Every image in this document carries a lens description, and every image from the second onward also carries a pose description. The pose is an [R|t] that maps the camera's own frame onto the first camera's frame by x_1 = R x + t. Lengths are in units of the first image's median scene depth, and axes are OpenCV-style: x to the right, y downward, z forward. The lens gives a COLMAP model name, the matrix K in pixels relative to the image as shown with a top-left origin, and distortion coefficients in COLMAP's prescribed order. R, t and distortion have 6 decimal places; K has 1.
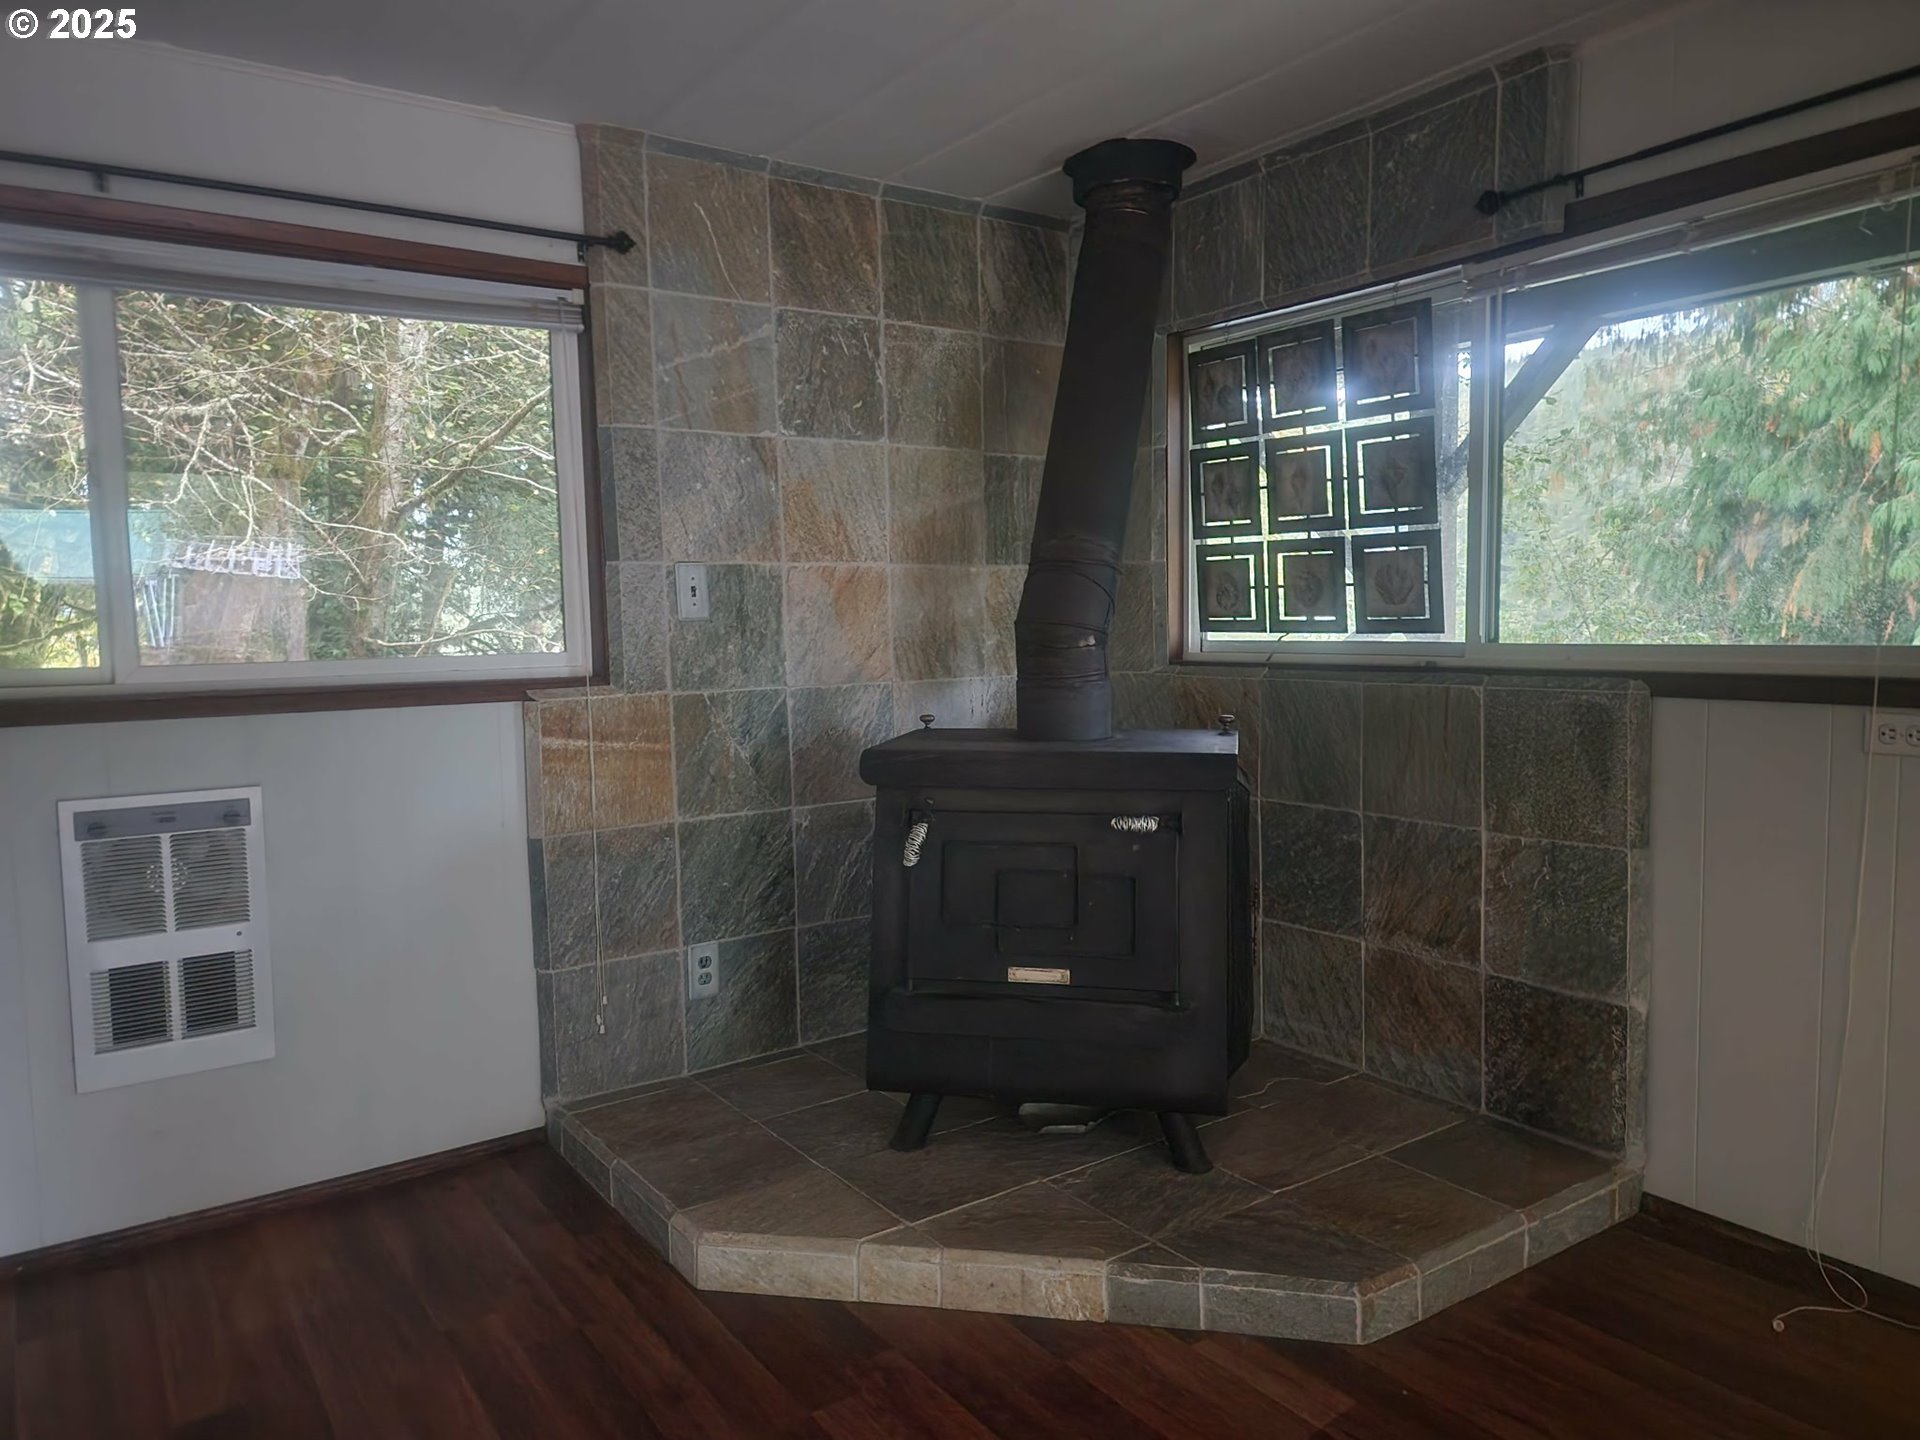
lens RADIAL K [[1286.7, 0, 958.7], [0, 1286.7, 725.7], [0, 0, 1]] dist [0.066184, -0.062634]
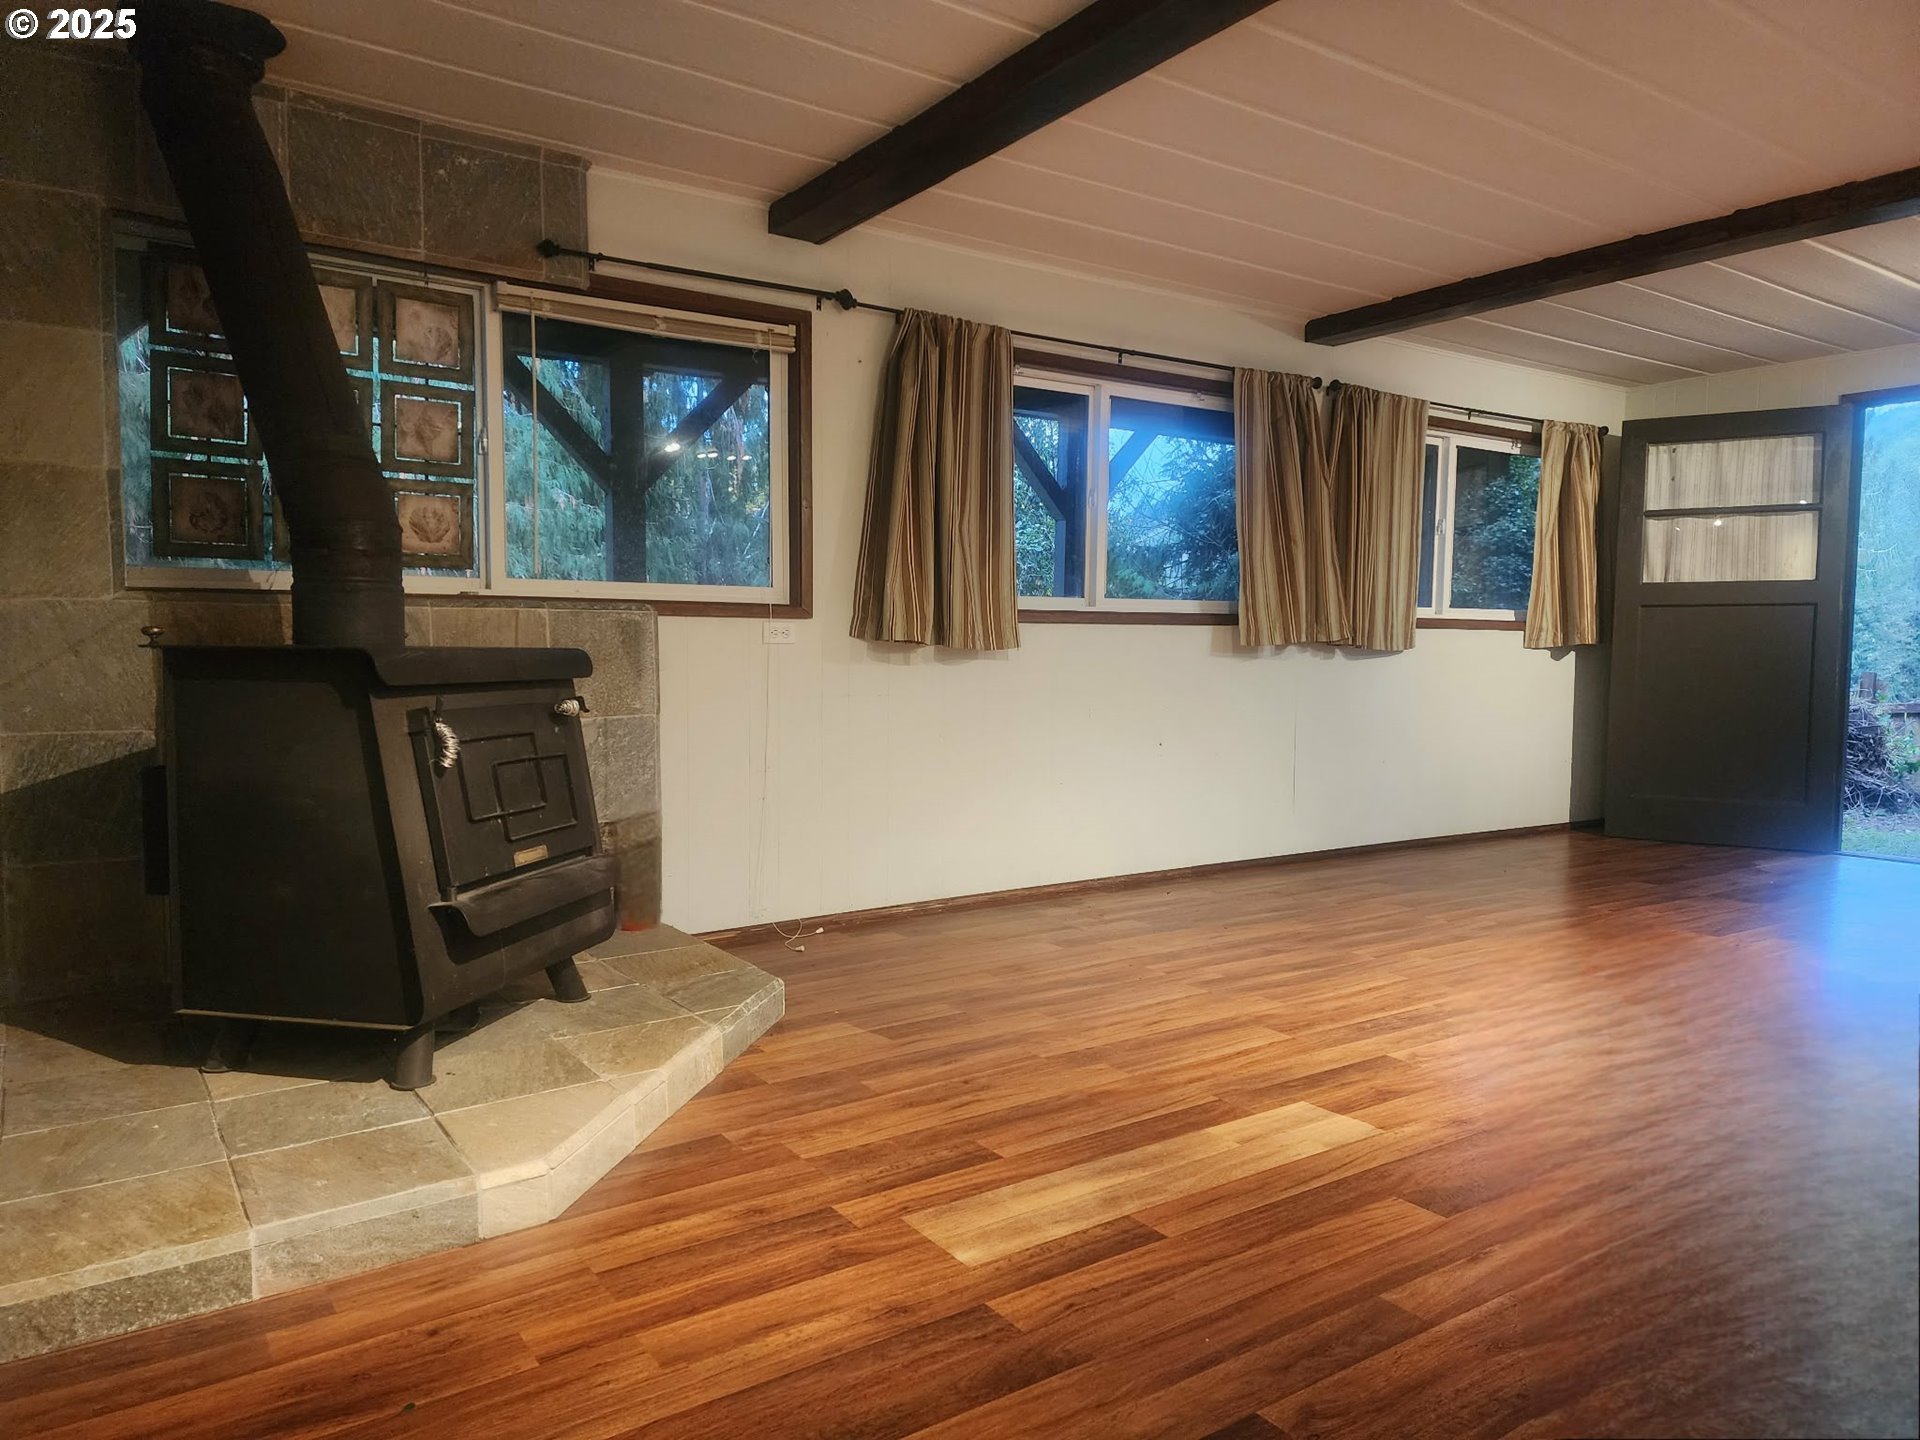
lens RADIAL K [[1265.2, 0, 967.9], [0, 1265.2, 710.9], [0, 0, 1]] dist [0.087039, -0.071397]
pose [[0.006390, -0.034219, 0.999394, -0.812192], [0.082505, 0.996025, 0.033576, 0.058403], [-0.996570, 0.082240, 0.009188, 0.513422]]
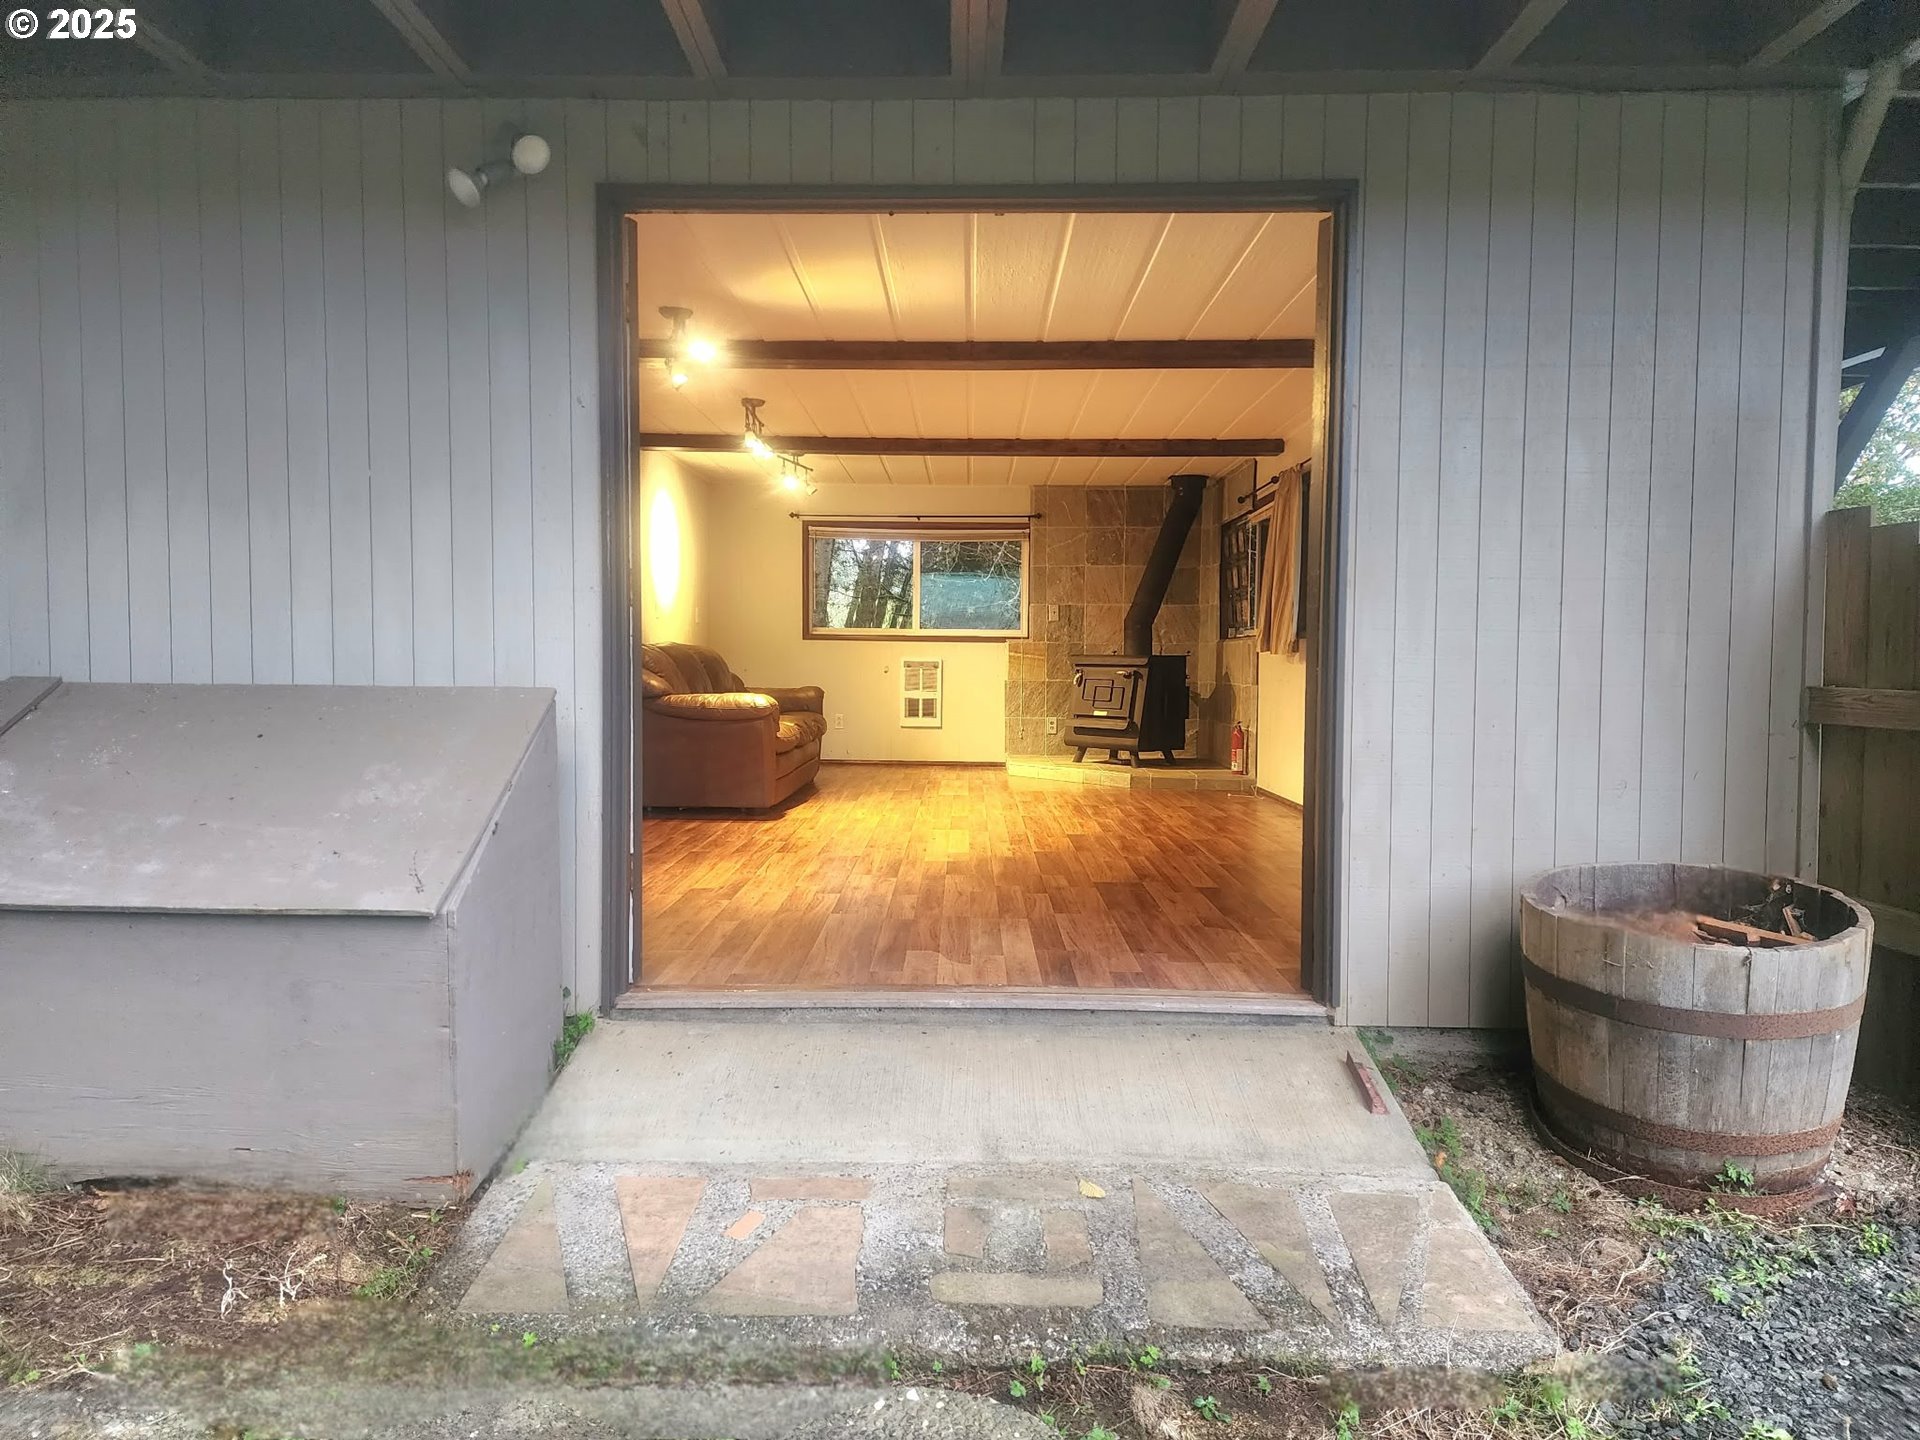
lens RADIAL K [[1265.2, 0, 967.9], [0, 1265.2, 710.9], [0, 0, 1]] dist [0.087039, -0.071397]
pose [[0.816566, 0.050549, -0.575035, 1.535115], [-0.075218, 0.996983, -0.019170, 0.235348], [0.572331, 0.058907, 0.817904, -1.843539]]
